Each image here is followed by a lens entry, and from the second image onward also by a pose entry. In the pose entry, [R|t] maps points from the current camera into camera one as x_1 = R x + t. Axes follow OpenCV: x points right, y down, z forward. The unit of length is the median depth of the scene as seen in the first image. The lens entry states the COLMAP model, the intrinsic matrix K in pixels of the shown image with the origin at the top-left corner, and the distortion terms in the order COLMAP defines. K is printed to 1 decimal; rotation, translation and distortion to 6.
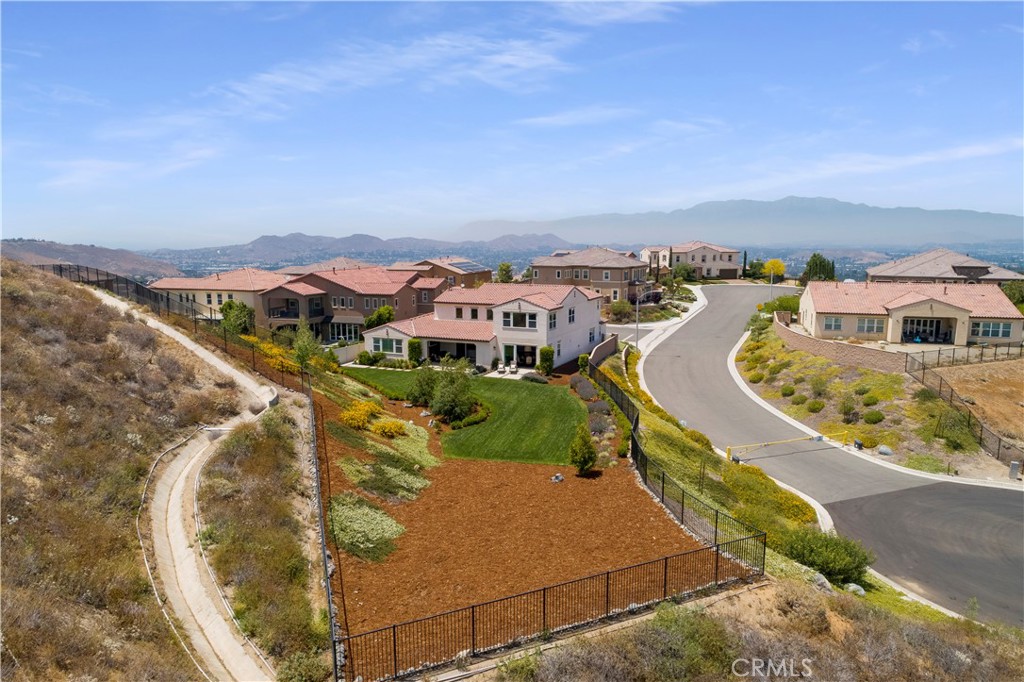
lens RADIAL K [[691.9, 0, 512.0], [0, 691.9, 341.0], [0, 0, 1]] dist [-0.000663, -0.000511]
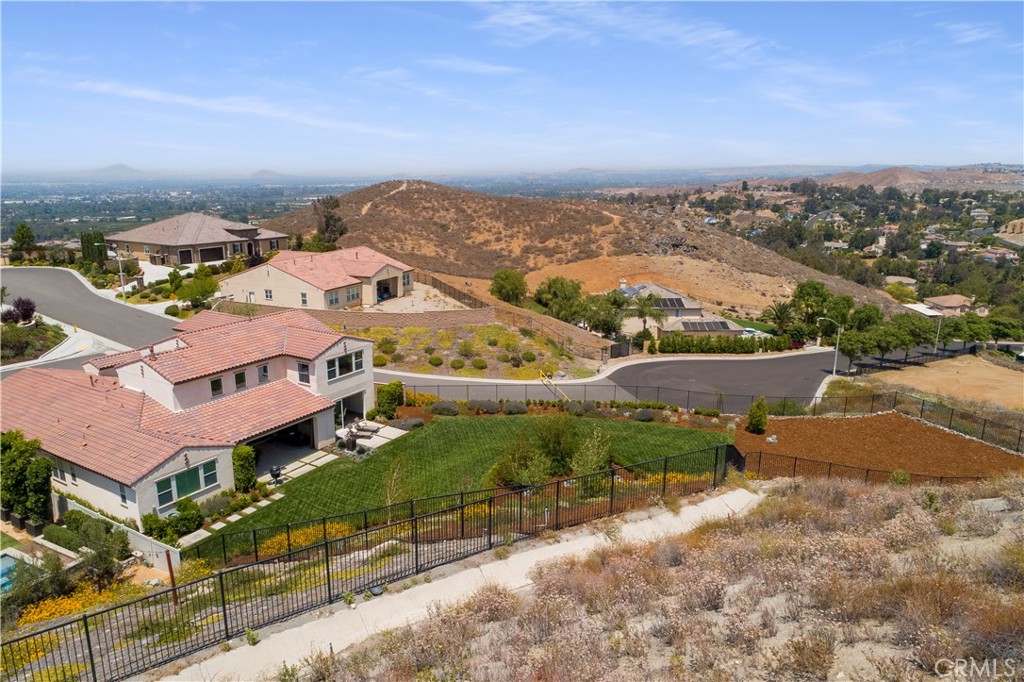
lens RADIAL K [[691.9, 0, 512.0], [0, 691.9, 341.0], [0, 0, 1]] dist [-0.000663, -0.000511]
pose [[0.121159, -0.237814, 0.963725, -0.648134], [0.145181, 0.964682, 0.219798, -0.183429], [-0.981959, 0.113284, 0.151406, 0.663407]]
